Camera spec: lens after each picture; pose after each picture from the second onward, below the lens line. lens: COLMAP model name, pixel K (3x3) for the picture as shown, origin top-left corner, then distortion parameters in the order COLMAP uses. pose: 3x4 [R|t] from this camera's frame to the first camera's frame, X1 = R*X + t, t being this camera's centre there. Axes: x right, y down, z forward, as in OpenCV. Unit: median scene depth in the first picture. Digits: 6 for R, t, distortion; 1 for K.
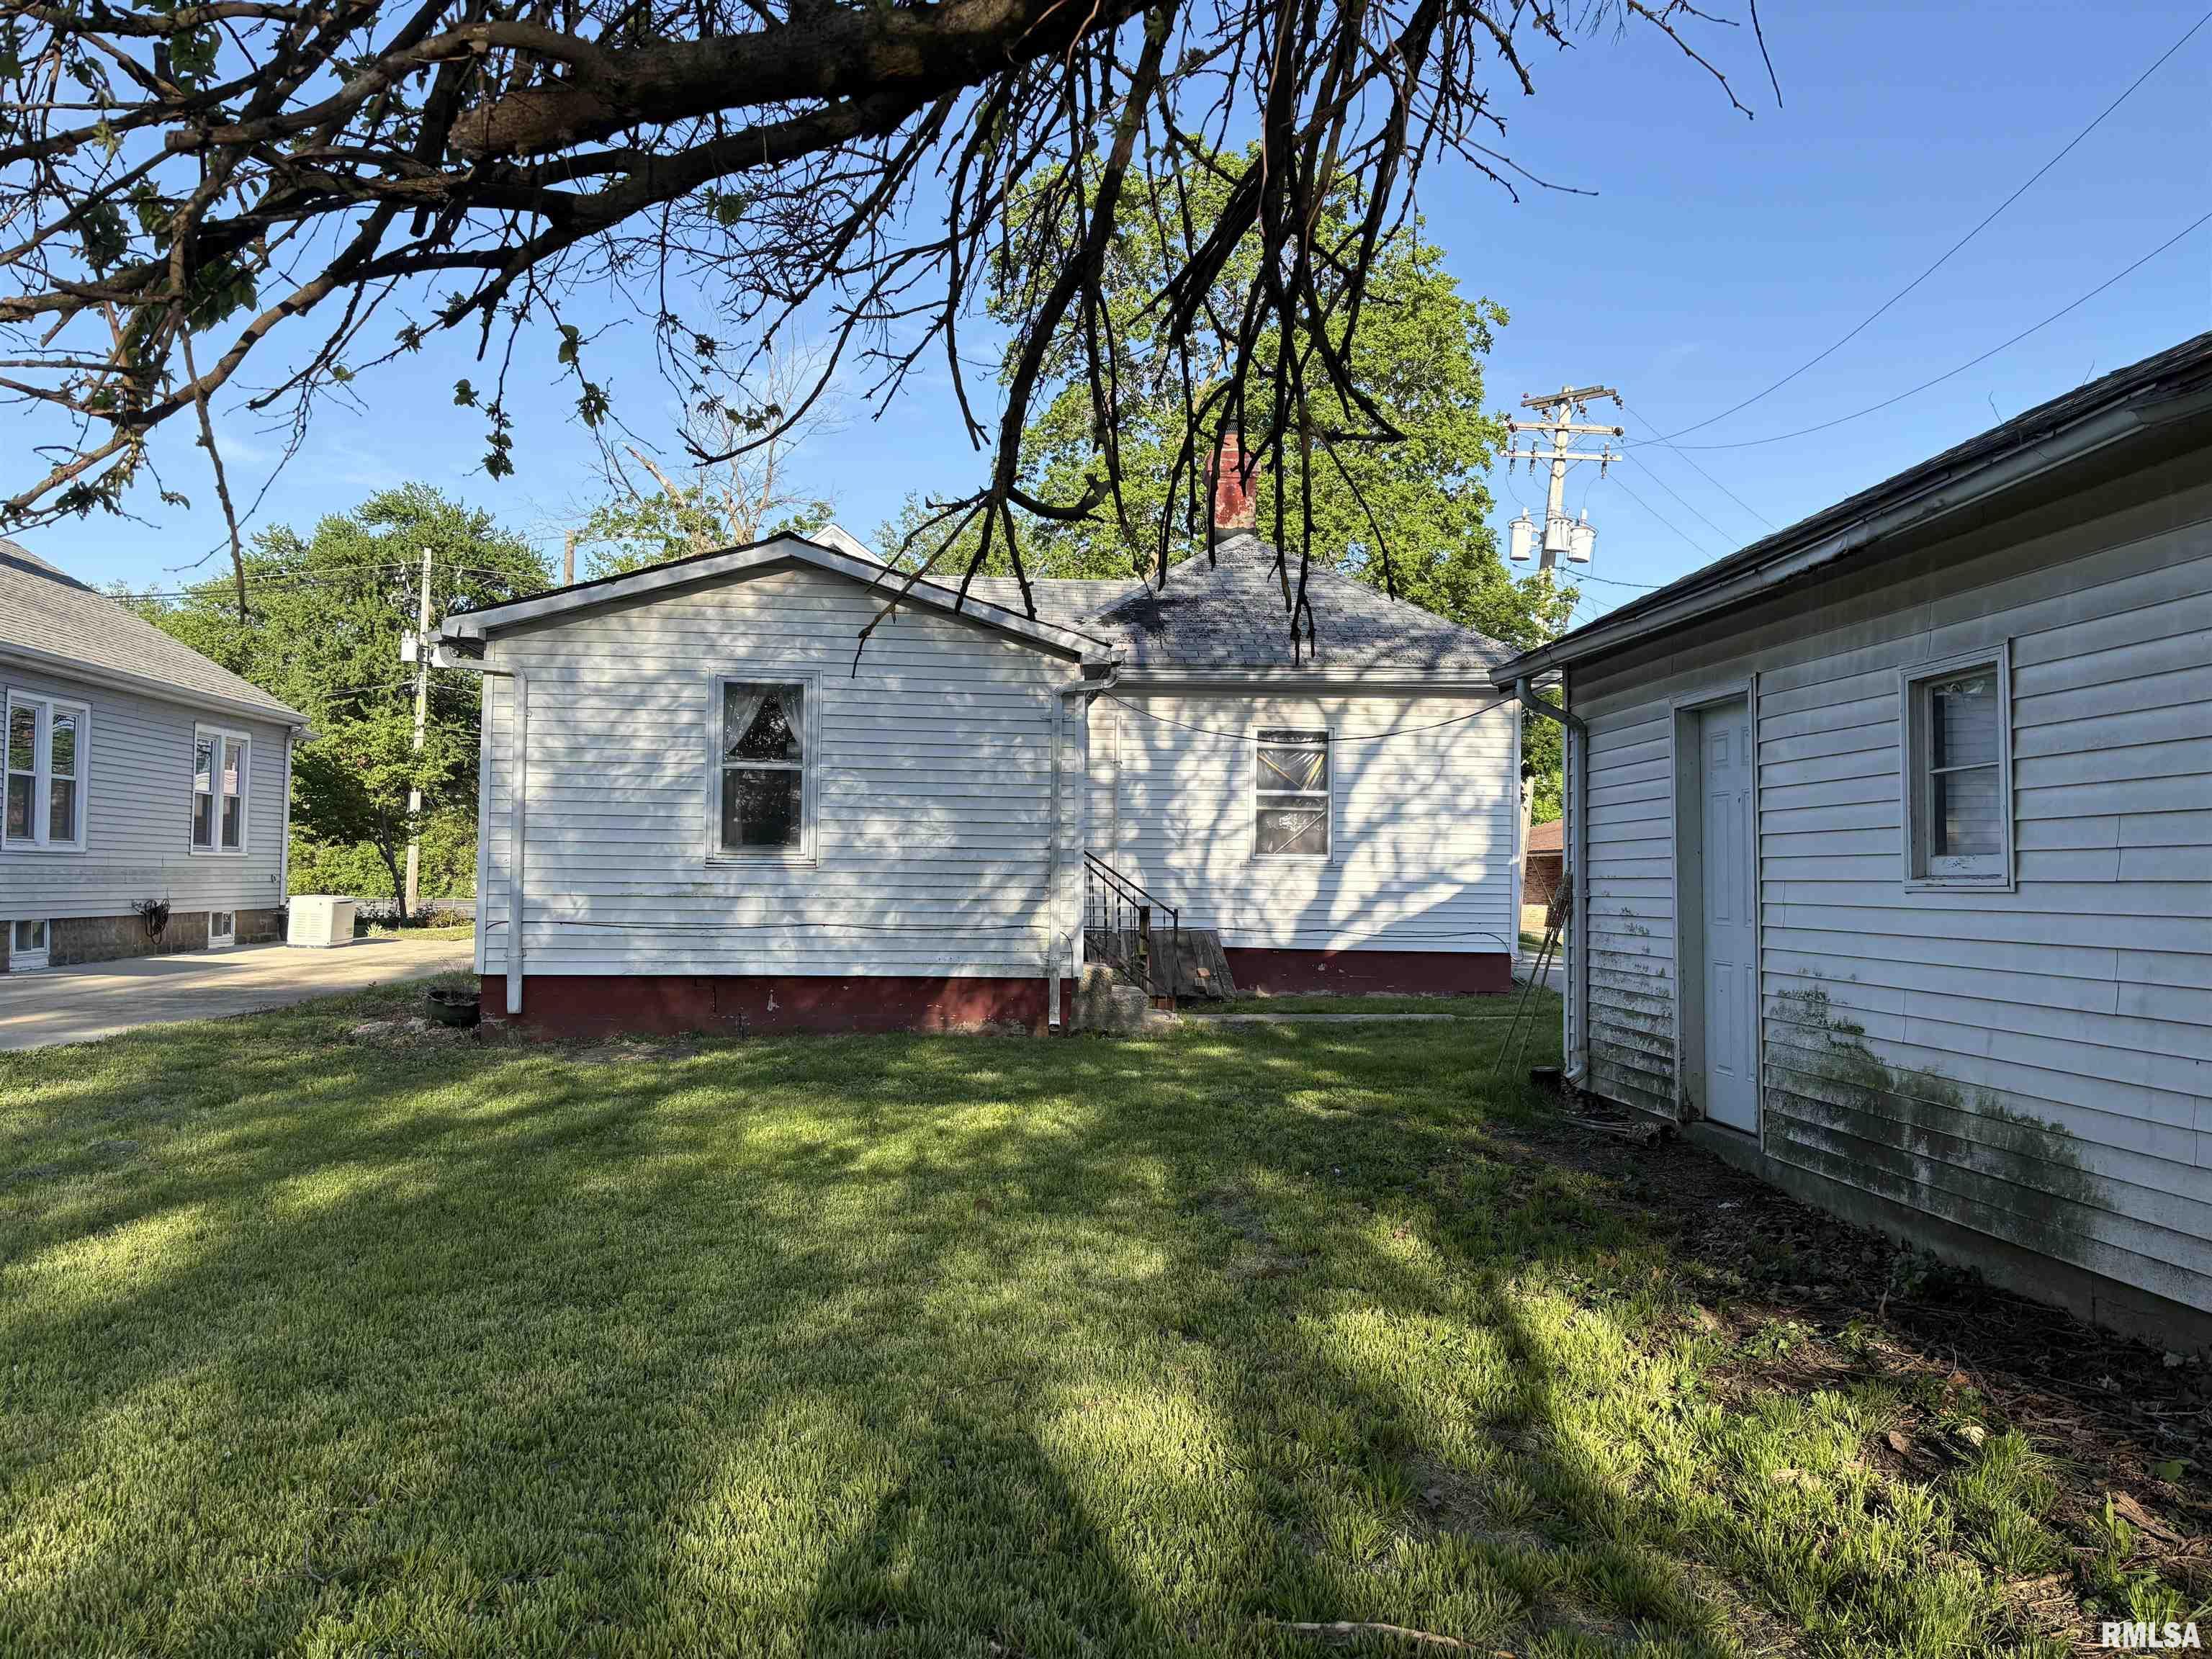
lens RADIAL K [[1643.2, 0, 1110.9], [0, 1643.2, 817.1], [0, 0, 1]] dist [-0.001716, -0.009481]
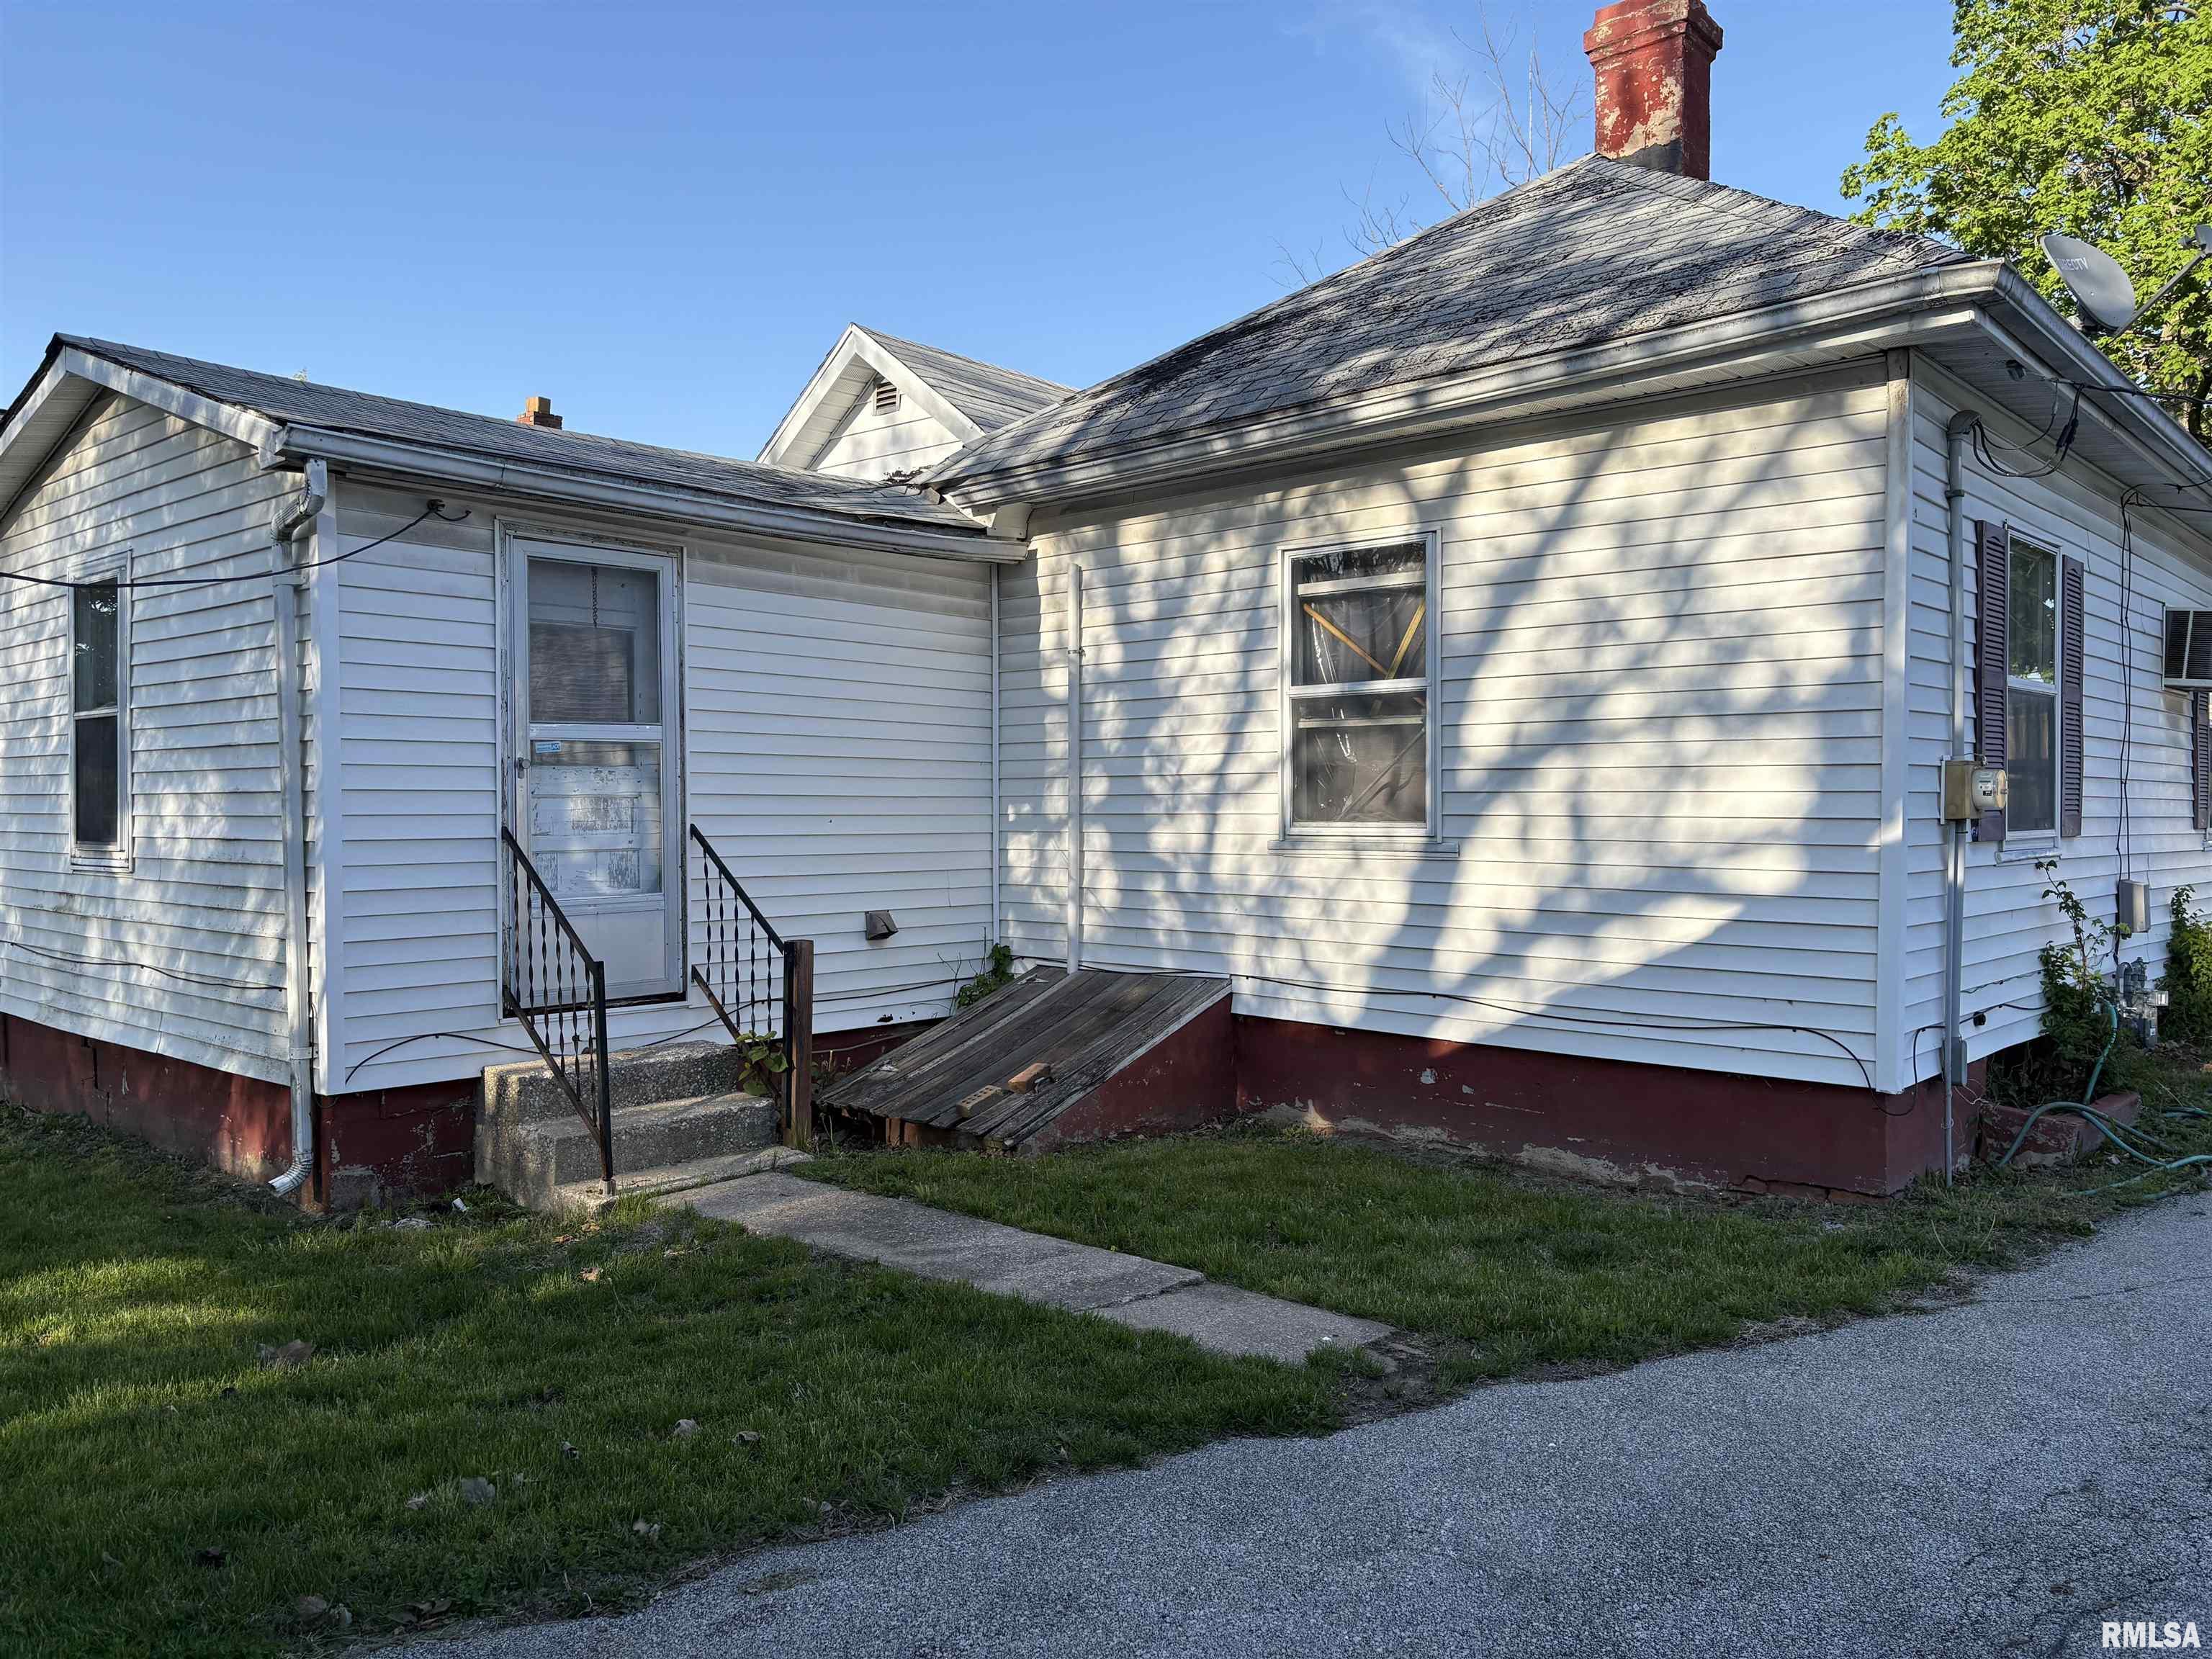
lens RADIAL K [[1643.2, 0, 1101.8], [0, 1643.2, 843.8], [0, 0, 1]] dist [-0.001716, -0.009481]
pose [[0.672423, 0.004024, -0.740156, 0.399486], [0.042028, 0.998164, 0.043609, 0.004979], [0.738973, -0.060431, 0.671020, 0.641150]]
